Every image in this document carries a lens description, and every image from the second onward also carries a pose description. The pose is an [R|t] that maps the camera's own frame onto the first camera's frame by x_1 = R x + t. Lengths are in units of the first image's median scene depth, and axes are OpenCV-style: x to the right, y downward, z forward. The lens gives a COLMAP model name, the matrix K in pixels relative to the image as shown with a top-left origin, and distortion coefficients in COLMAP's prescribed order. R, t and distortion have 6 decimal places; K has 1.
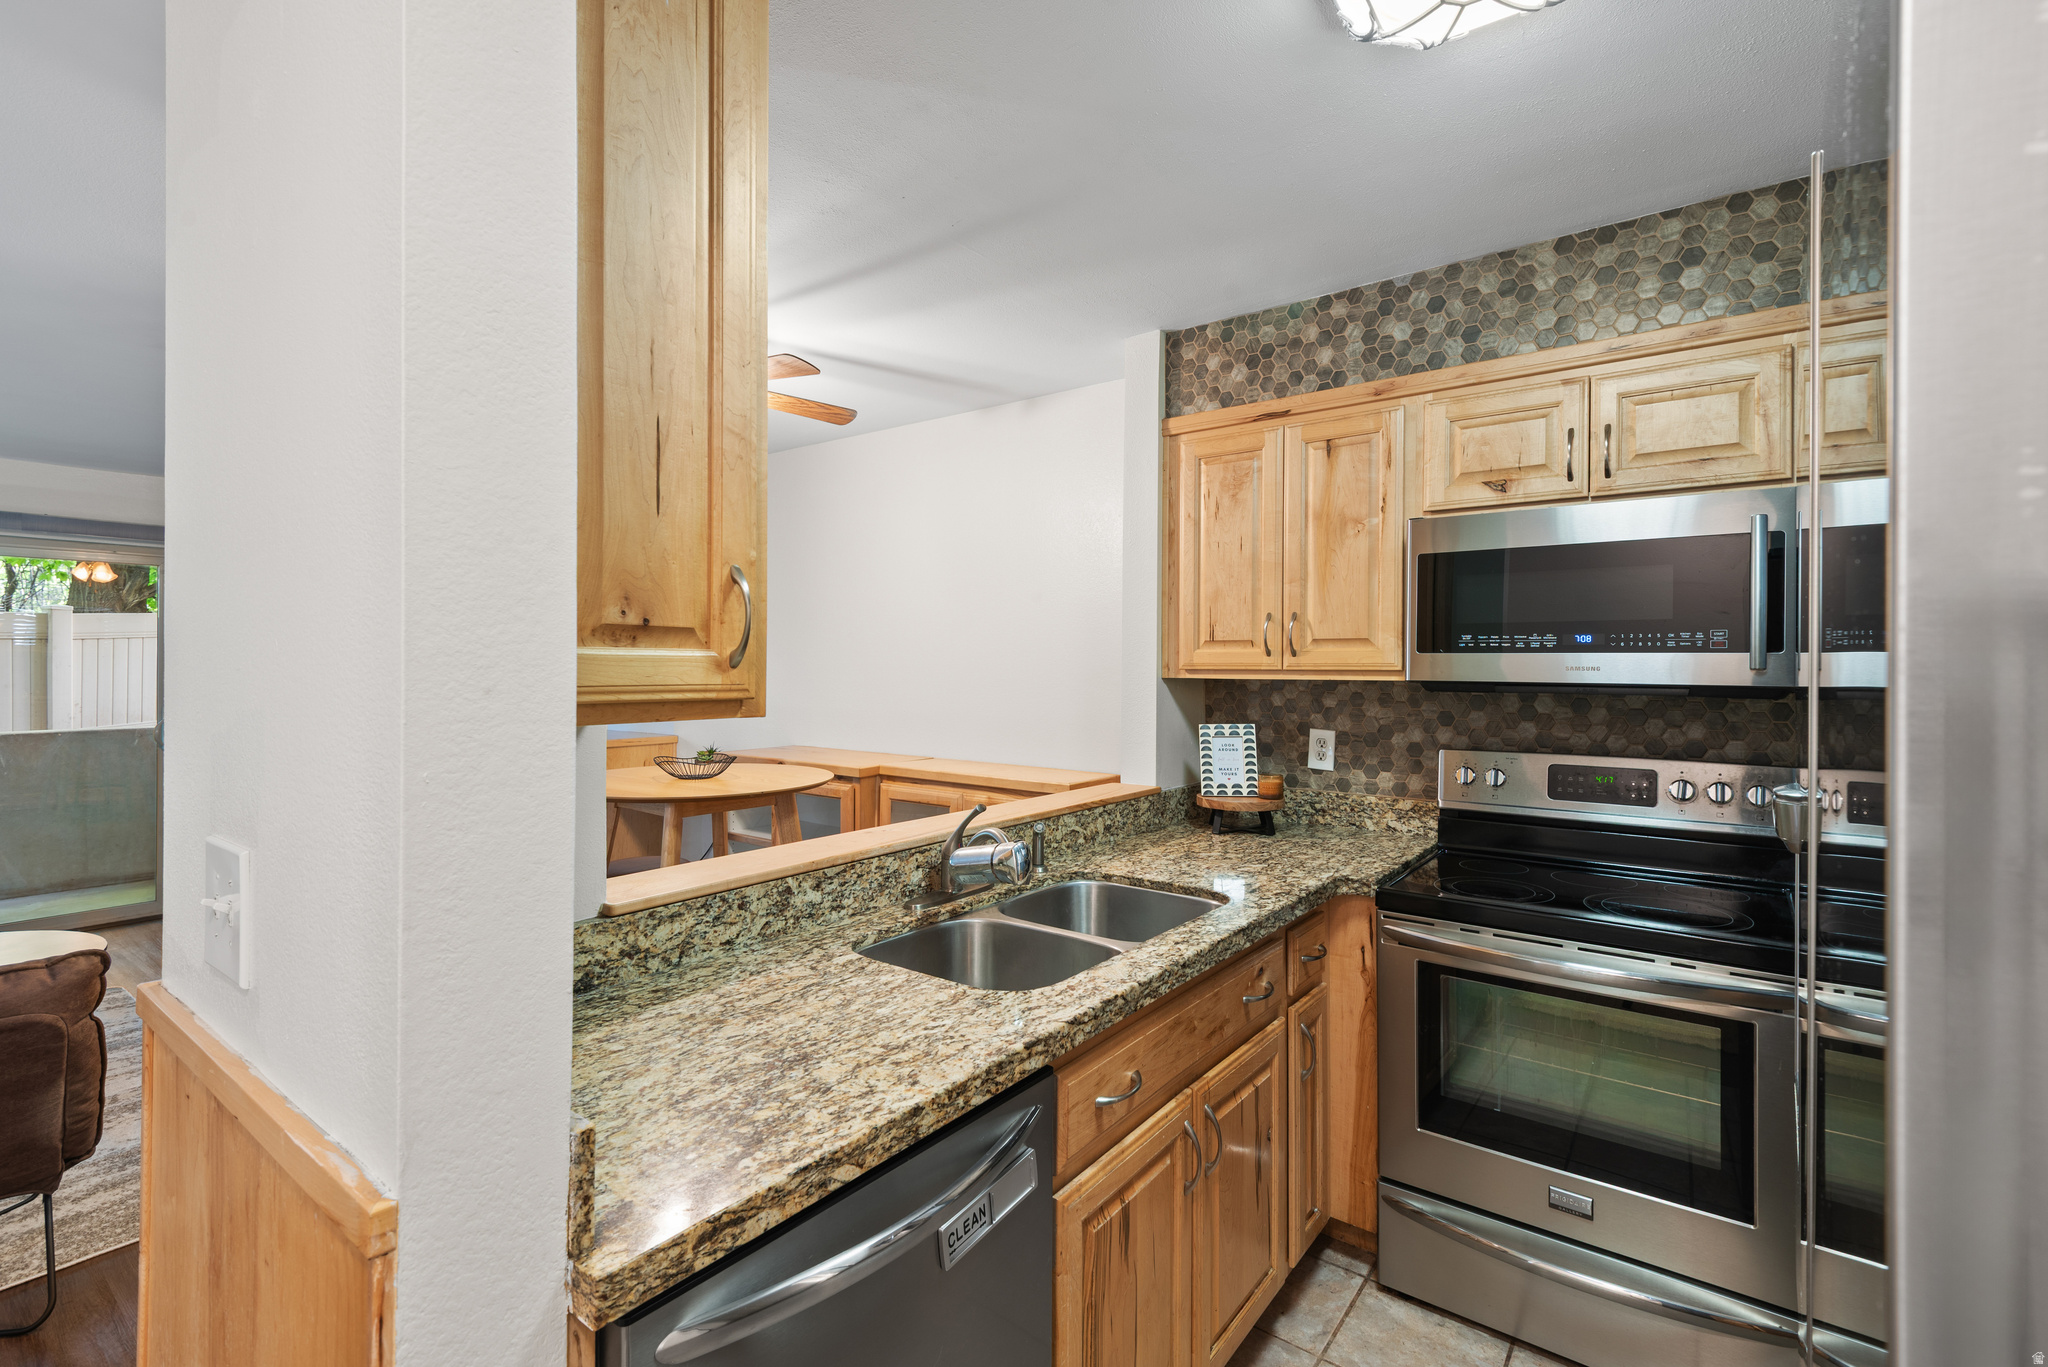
lens RADIAL K [[914.7, 0, 1028.5], [0, 914.7, 665.3], [0, 0, 1]] dist [0.043271, -0.031464]
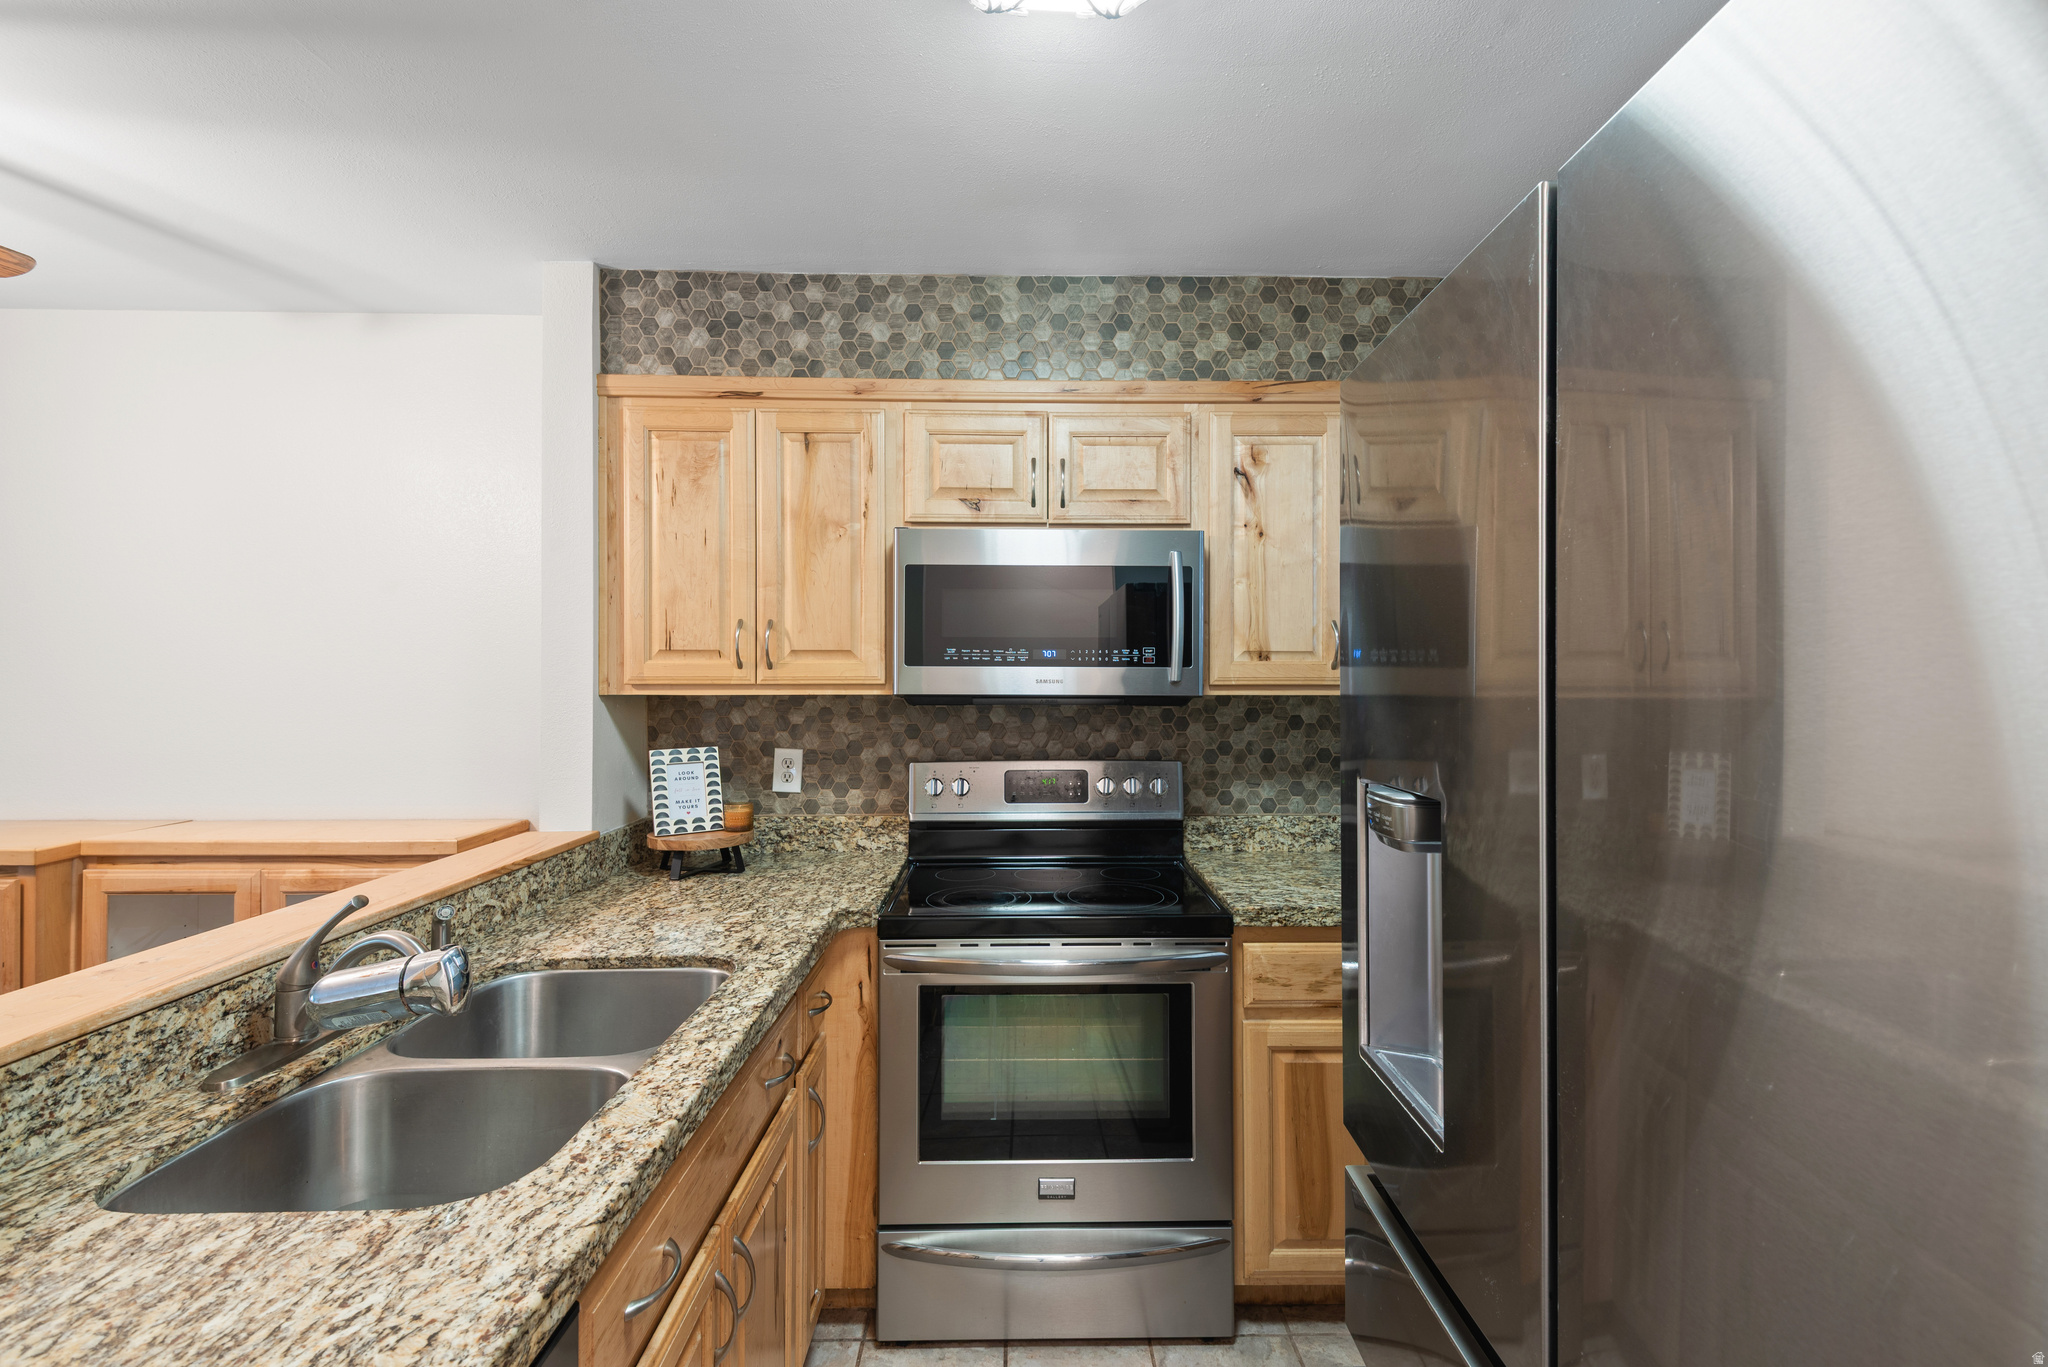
lens RADIAL K [[916.3, 0, 1033.2], [0, 916.3, 677.0], [0, 0, 1]] dist [0.034995, -0.016553]
pose [[0.786421, -0.002894, 0.617684, -0.066466], [0.002623, 0.999996, 0.001346, -0.002785], [-0.617685, 0.000562, 0.786425, 0.149773]]
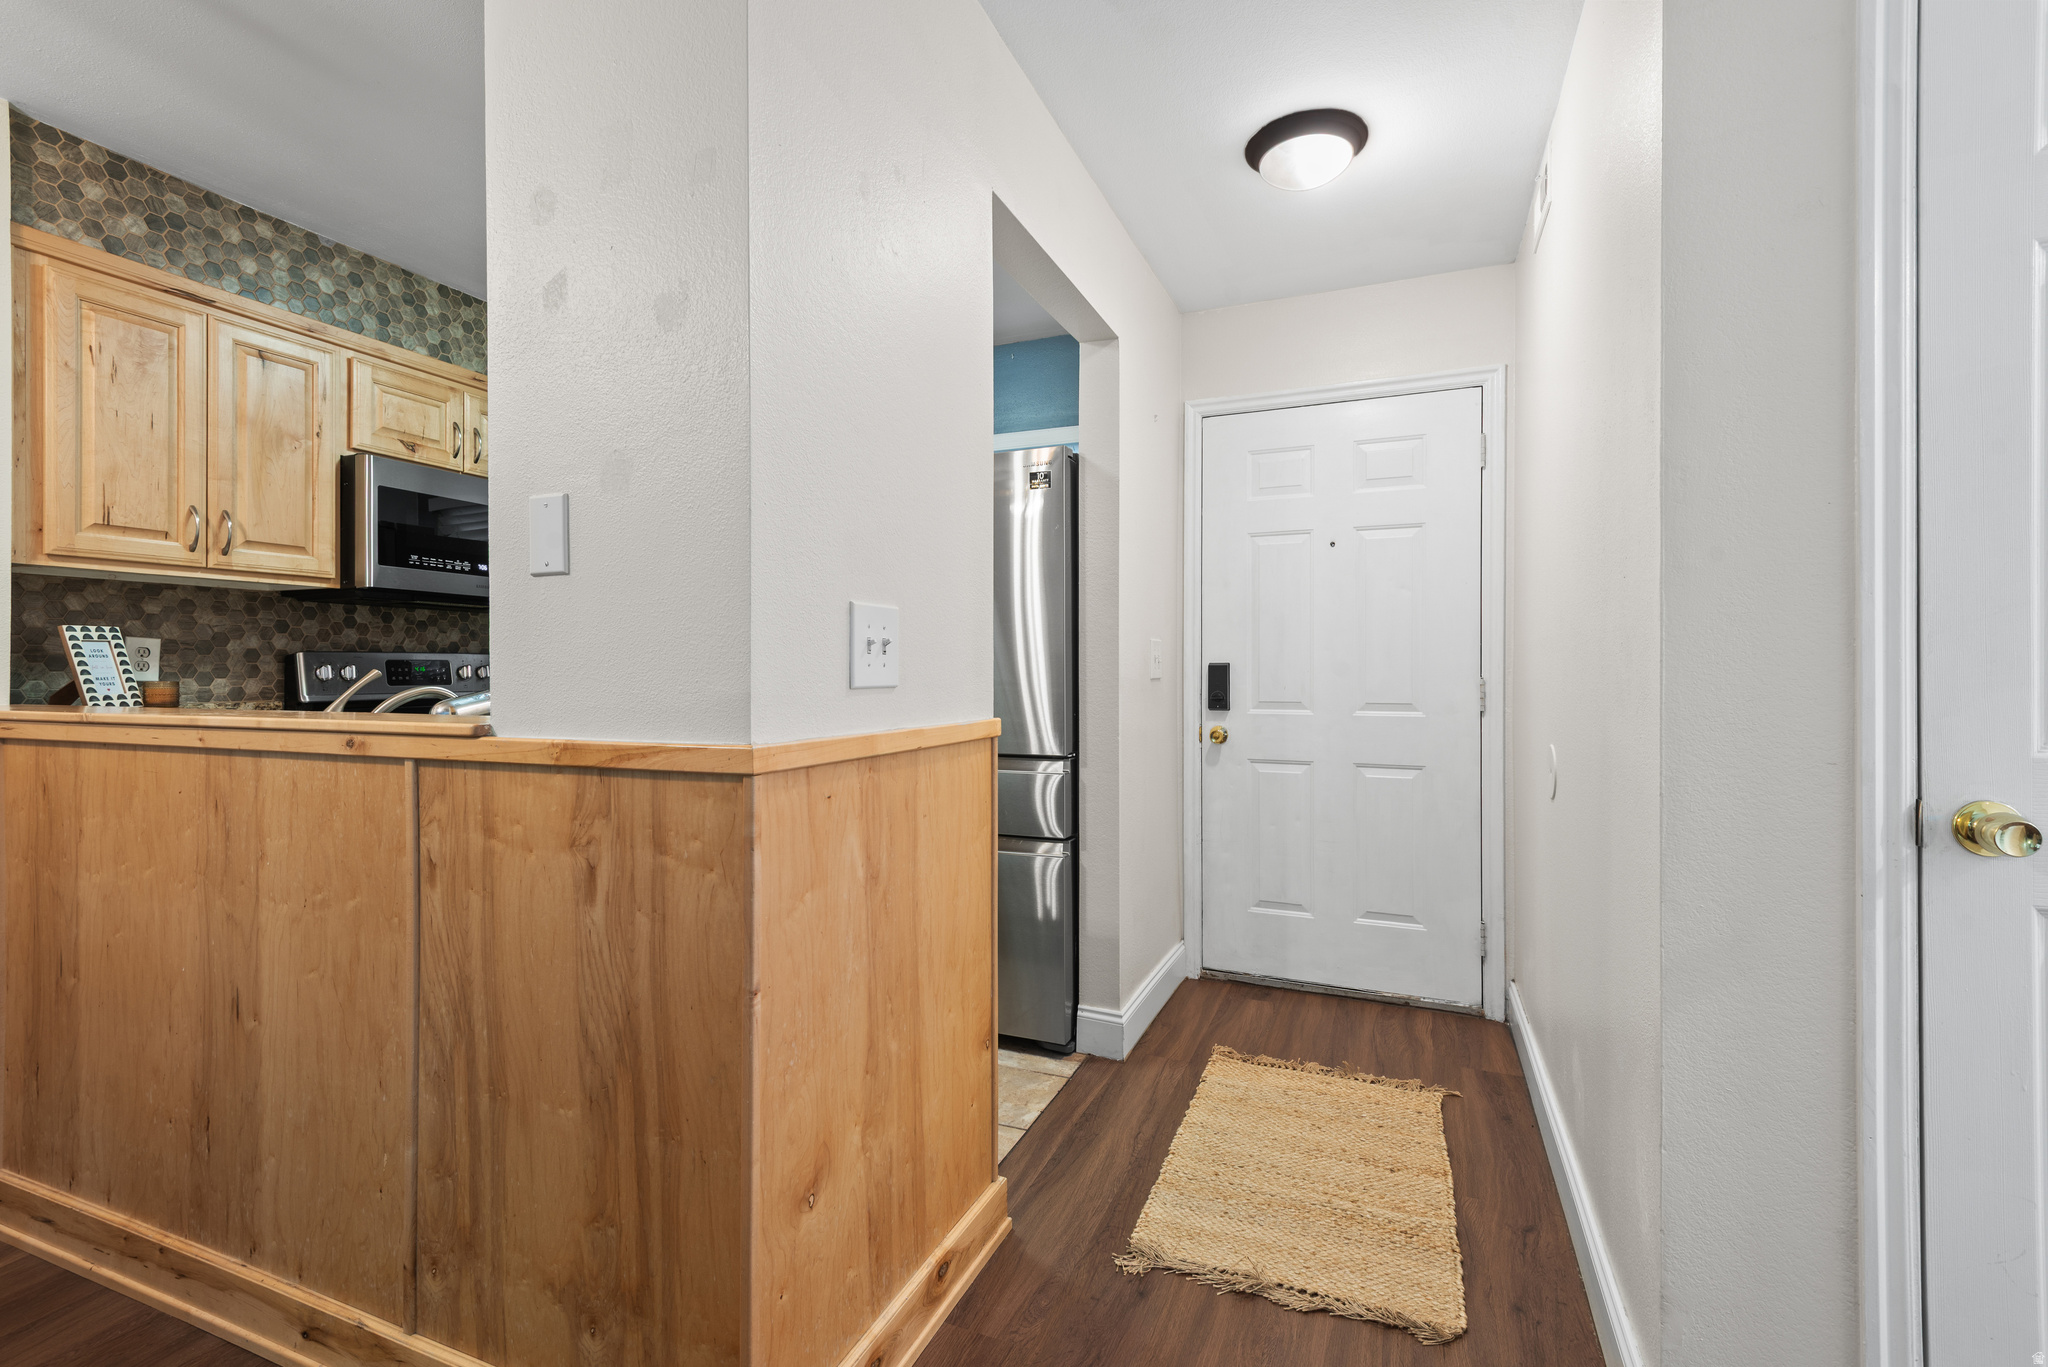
lens RADIAL K [[919.9, 0, 1025.9], [0, 919.9, 662.7], [0, 0, 1]] dist [0.018351, -0.006093]
pose [[-0.252828, 0.004129, 0.967502, -0.962504], [-0.001171, 0.999989, -0.004574, 0.117889], [-0.967510, -0.002289, -0.252821, 0.456458]]
